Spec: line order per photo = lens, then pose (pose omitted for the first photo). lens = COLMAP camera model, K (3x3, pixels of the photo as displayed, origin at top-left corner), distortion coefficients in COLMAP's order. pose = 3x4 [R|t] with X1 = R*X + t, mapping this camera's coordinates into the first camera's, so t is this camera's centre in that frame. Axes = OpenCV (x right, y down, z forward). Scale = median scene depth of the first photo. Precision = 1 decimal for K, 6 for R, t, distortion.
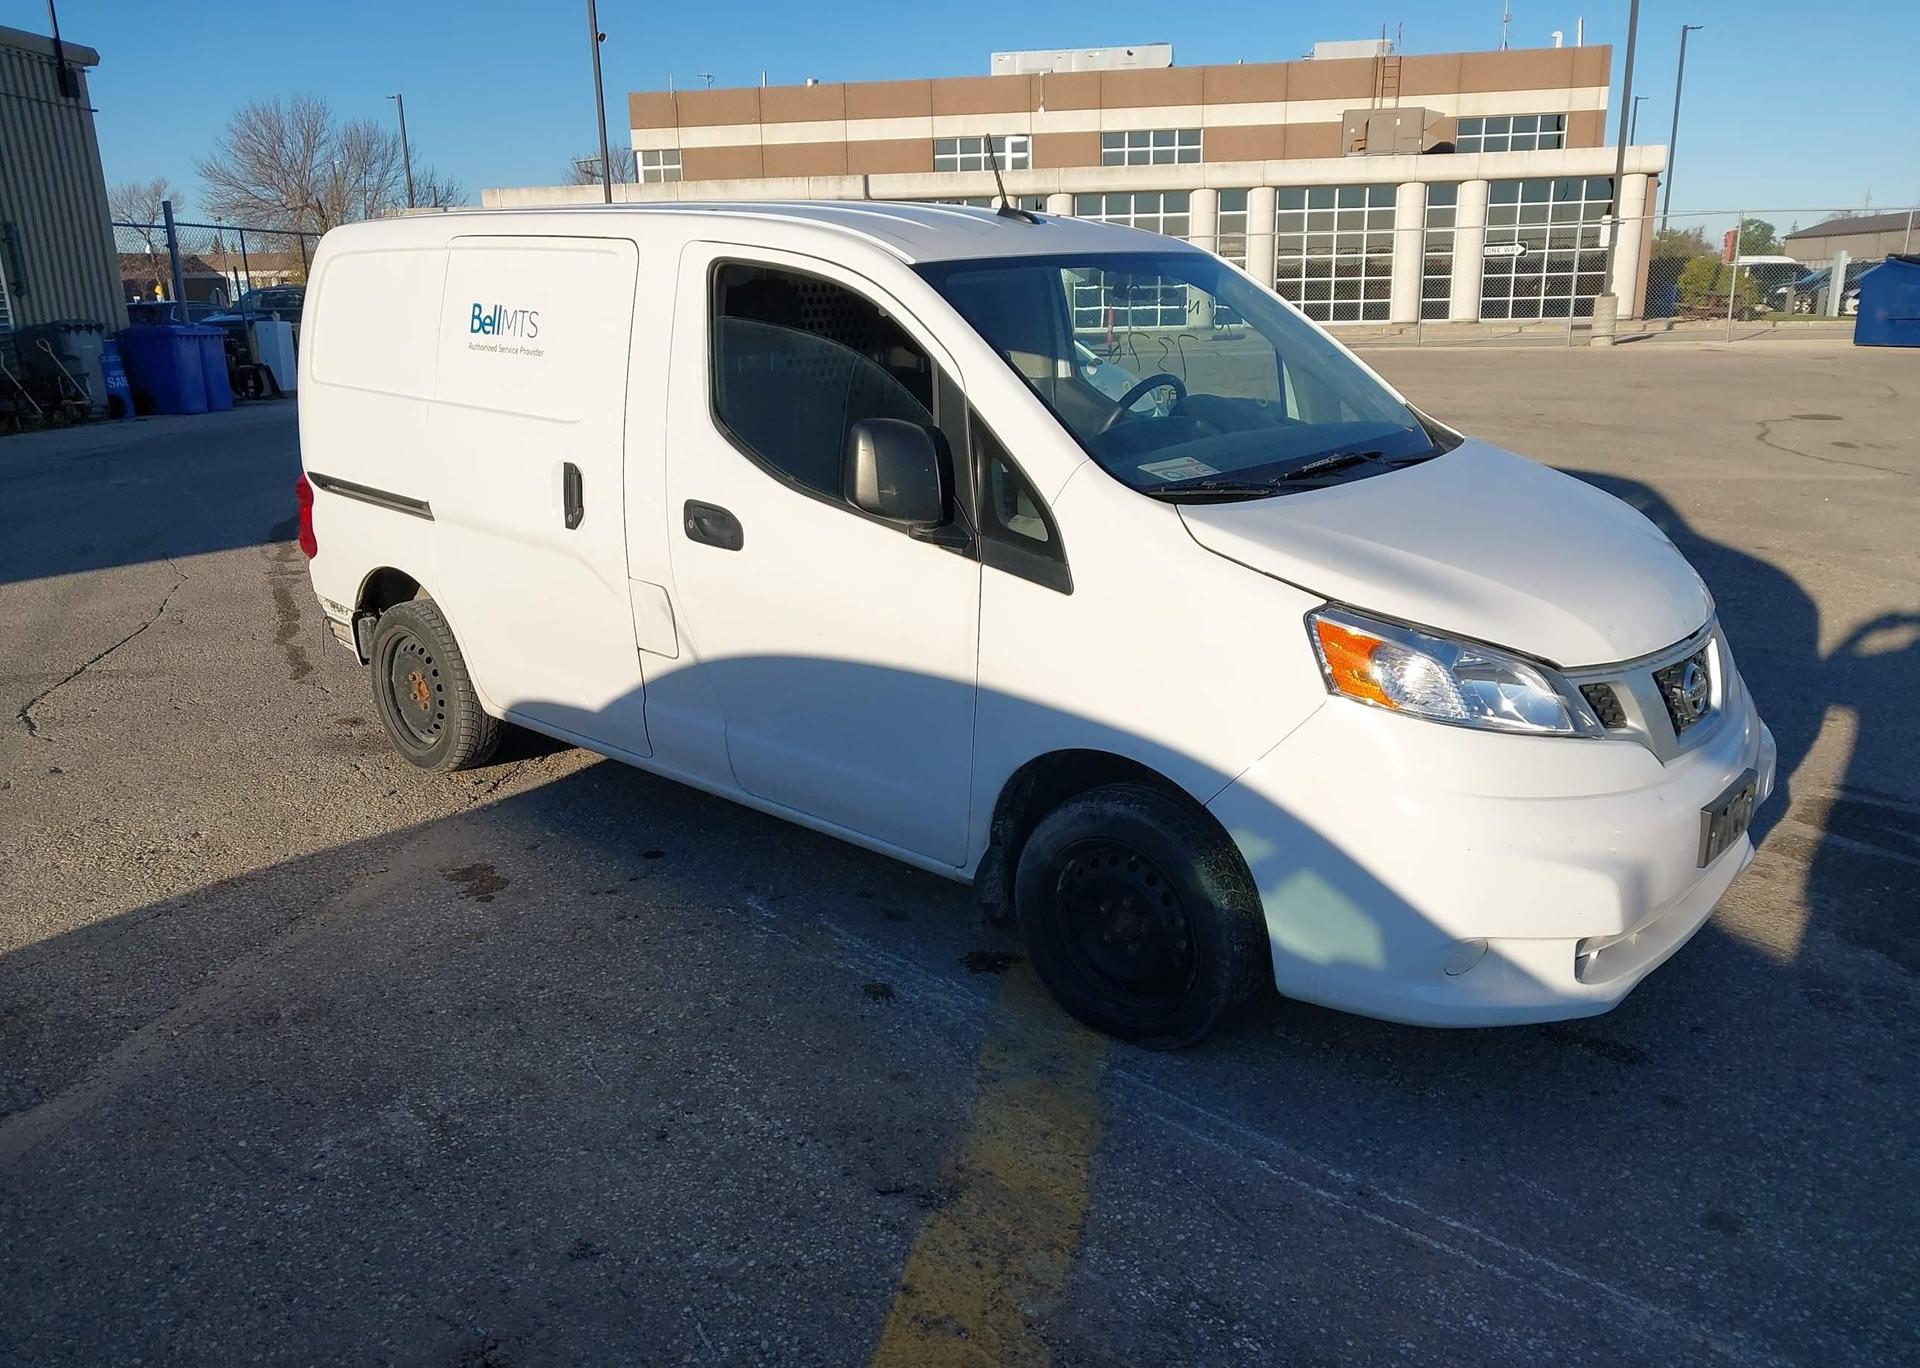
lens RADIAL K [[1511.7, 0, 960.1], [0, 1511.7, 732.3], [0, 0, 1]] dist [0.010991, 0.000995]
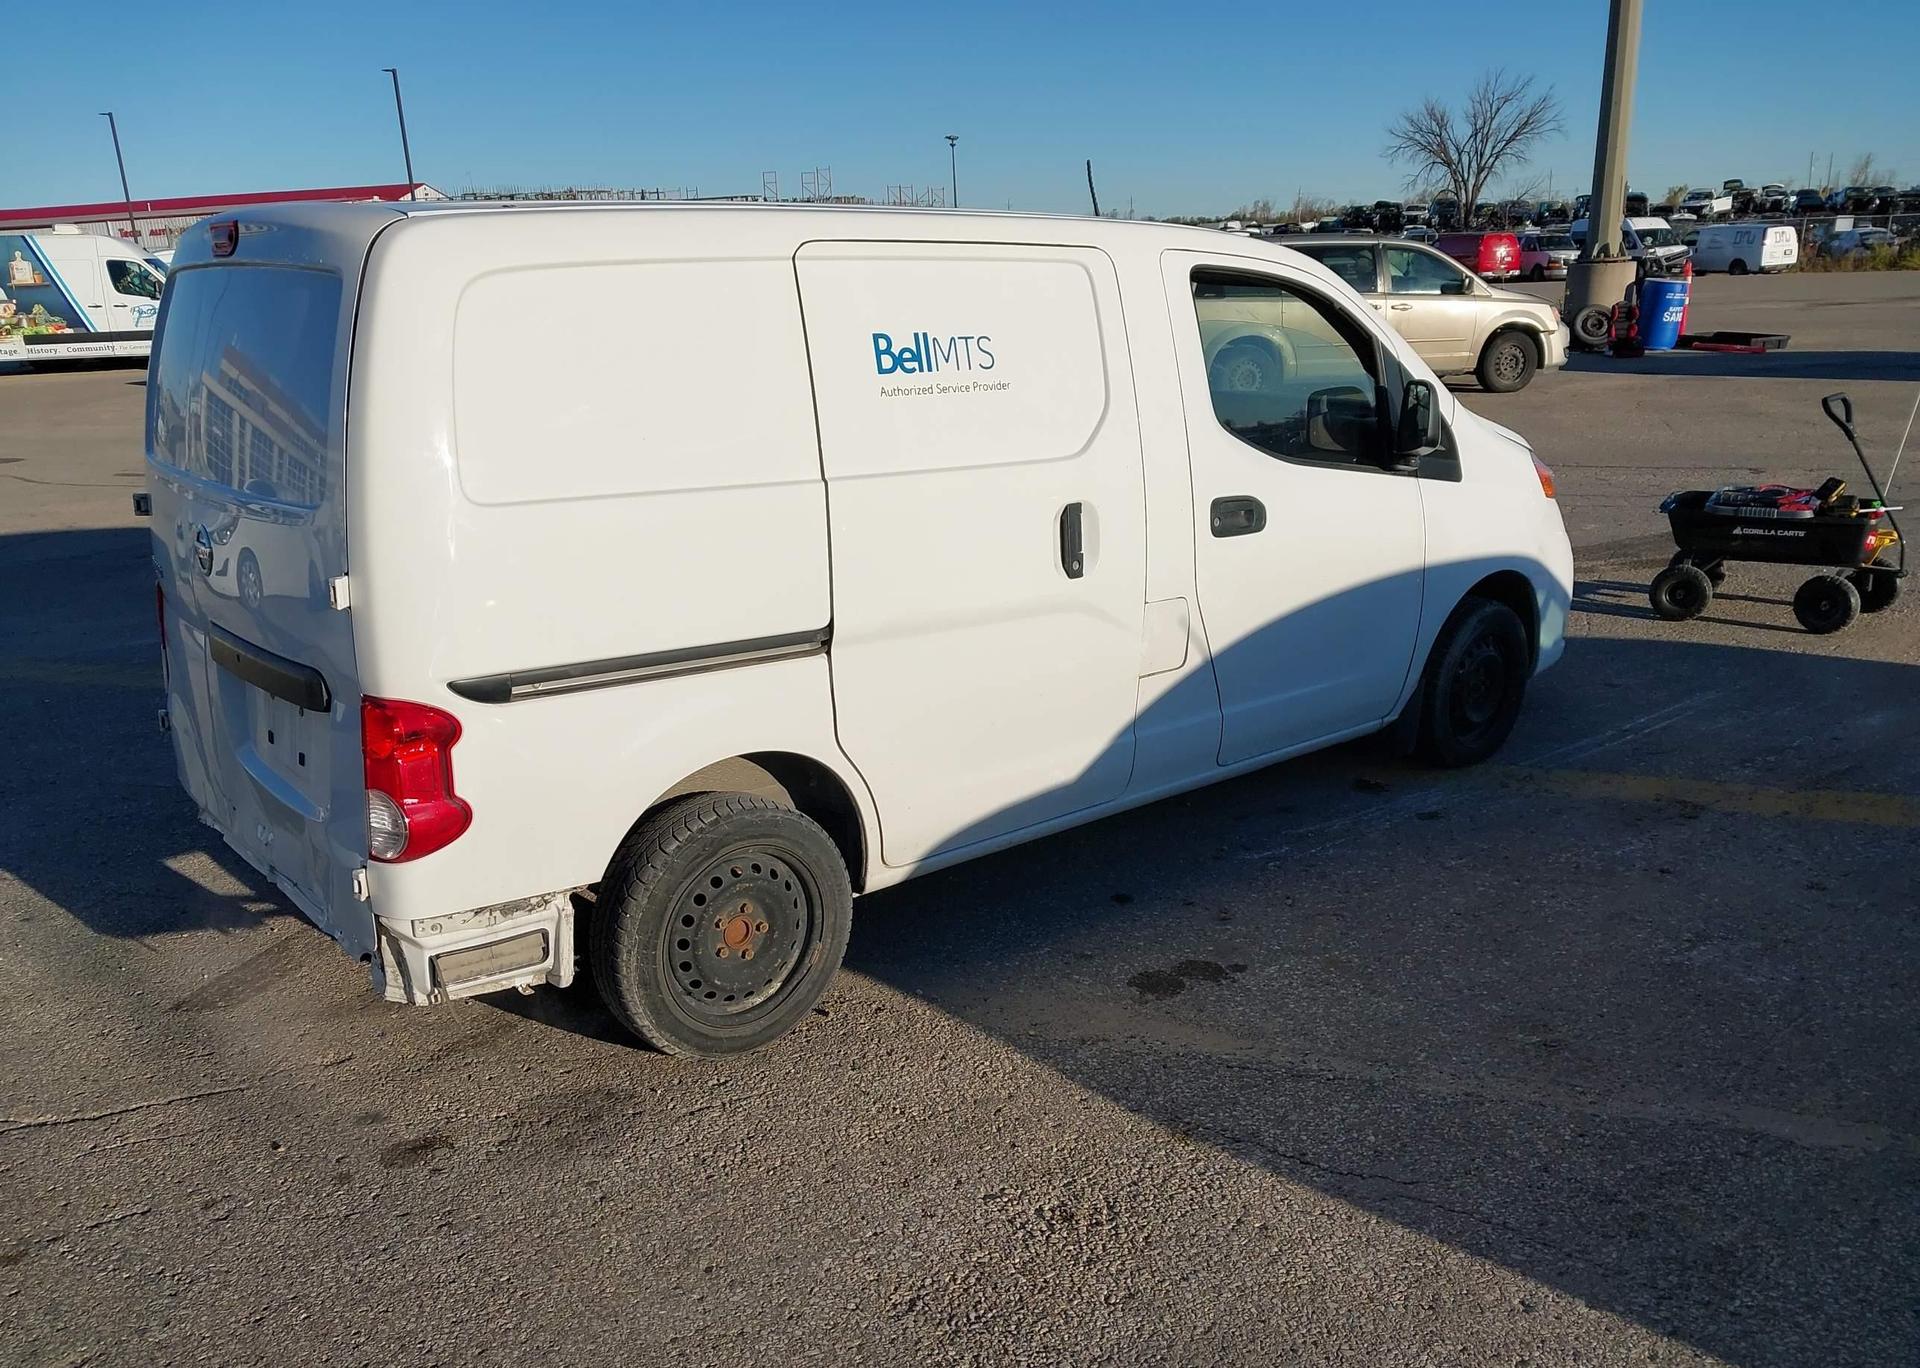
lens RADIAL K [[1480.3, 0, 963.2], [0, 1480.3, 754.5], [0, 0, 1]] dist [0.065398, -0.091288]
pose [[0.142949, -0.300882, 0.942887, -1.058428], [0.315126, 0.916928, 0.244823, -0.259363], [-0.938222, 0.262131, 0.225890, 0.850793]]
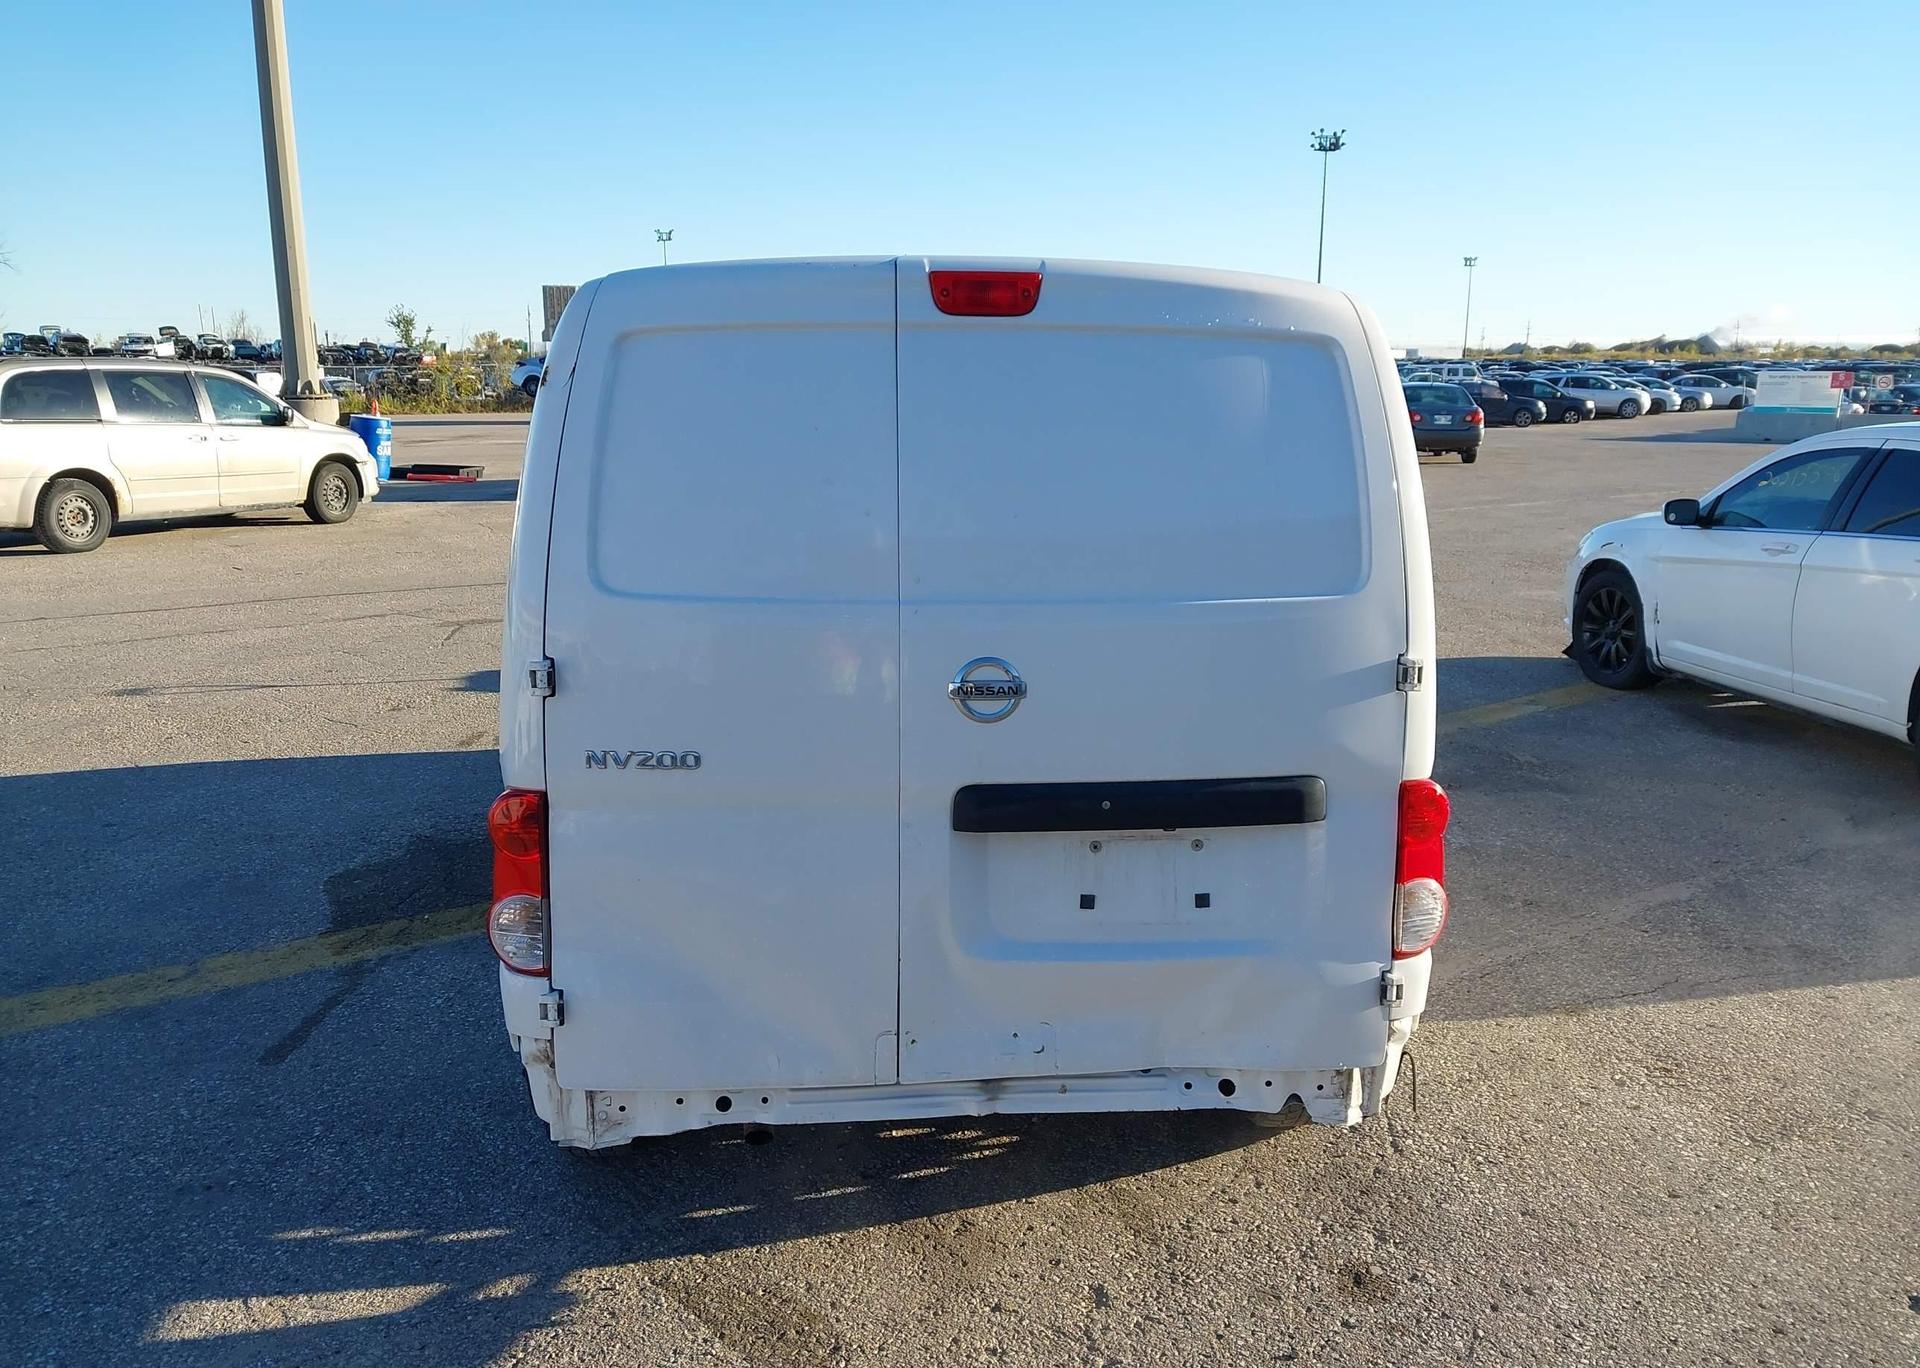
lens RADIAL K [[1519.9, 0, 953.6], [0, 1519.9, 732.5], [0, 0, 1]] dist [-0.003721, 0.011823]
pose [[-0.717345, -0.142676, 0.681953, -0.789800], [0.213724, 0.886554, 0.410297, -0.499983], [-0.663128, 0.440074, -0.605472, 1.668333]]
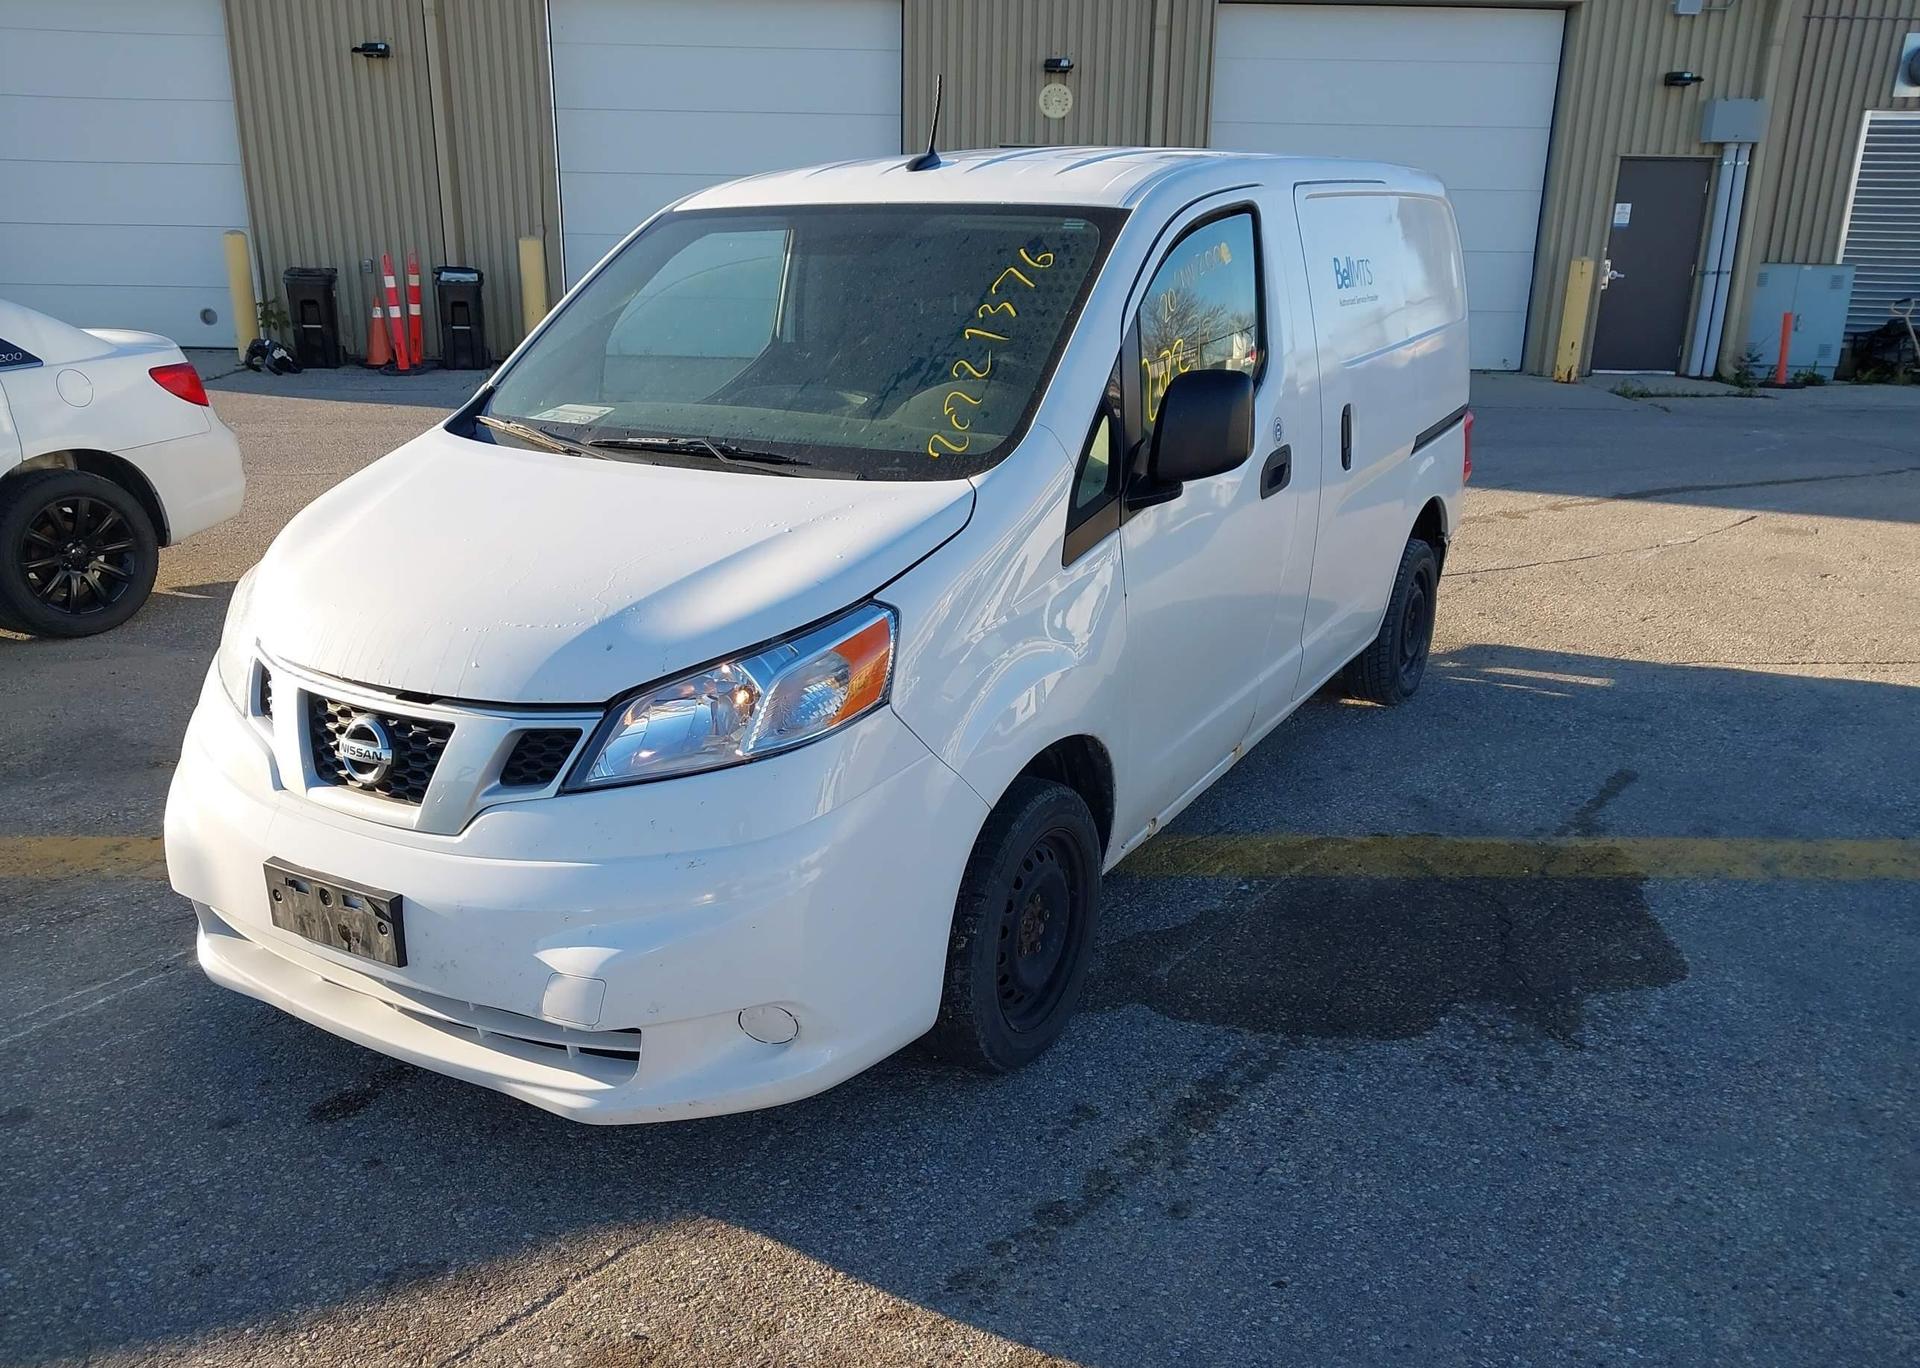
lens RADIAL K [[1511.7, 0, 960.1], [0, 1511.7, 732.3], [0, 0, 1]] dist [0.010991, 0.000995]
pose [[0.194968, 0.328970, -0.923995, 0.907493], [-0.300182, 0.916881, 0.263097, -0.242466], [0.933744, 0.226071, 0.277513, 0.750221]]
